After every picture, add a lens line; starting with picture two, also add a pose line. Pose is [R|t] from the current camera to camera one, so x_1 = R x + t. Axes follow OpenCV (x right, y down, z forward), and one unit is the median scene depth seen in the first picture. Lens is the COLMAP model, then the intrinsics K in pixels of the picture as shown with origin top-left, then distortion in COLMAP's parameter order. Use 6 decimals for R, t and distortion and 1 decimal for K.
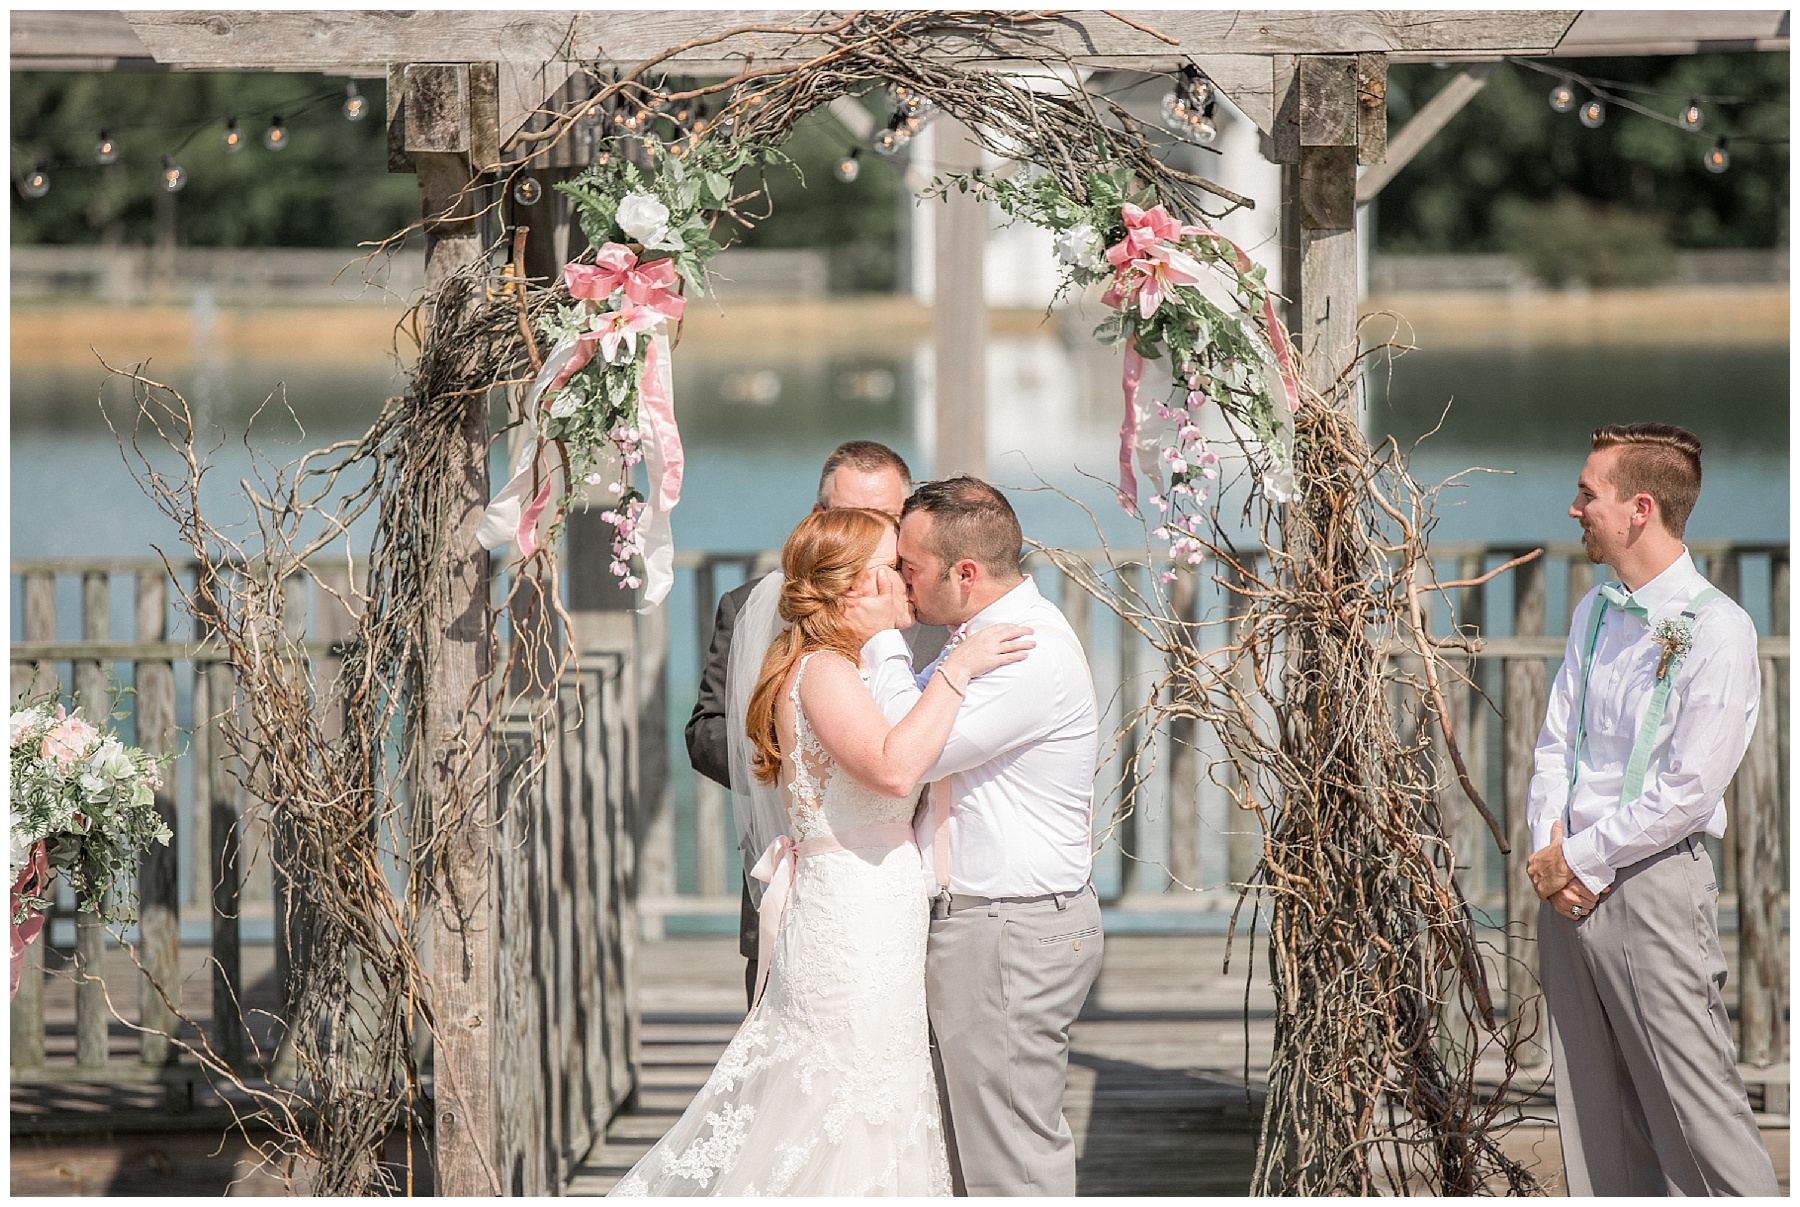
lens RADIAL K [[10712.0, 0, 900.0], [0, 10712.0, 603.5], [0, 0, 1]] dist [2.287787, -7.508136]
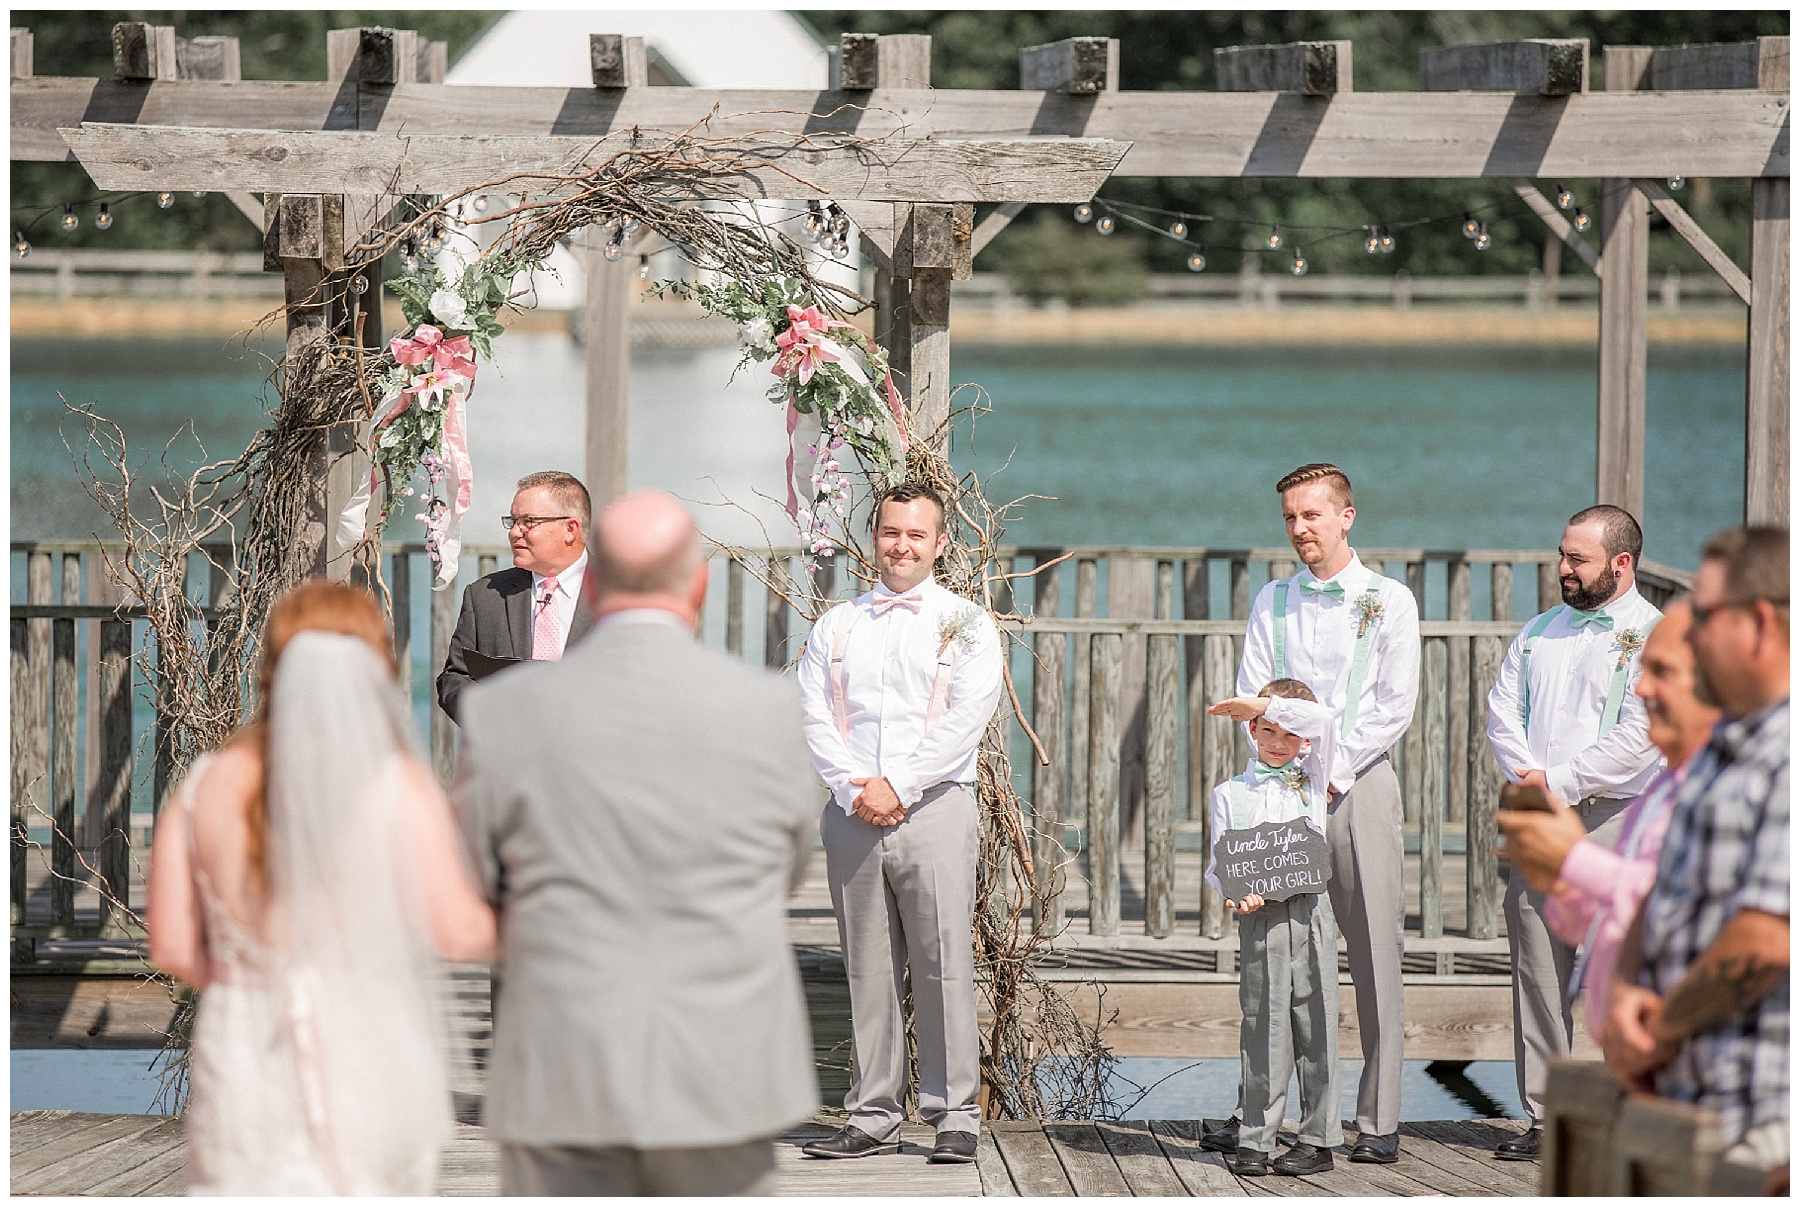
lens RADIAL K [[10712.0, 0, 900.0], [0, 10712.0, 603.5], [0, 0, 1]] dist [2.287787, -7.508136]
pose [[0.998645, 0.016577, 0.049337, -0.033614], [-0.016606, 0.999862, 0.000184, 0.001808], [-0.049328, -0.001003, 0.998782, -0.413810]]
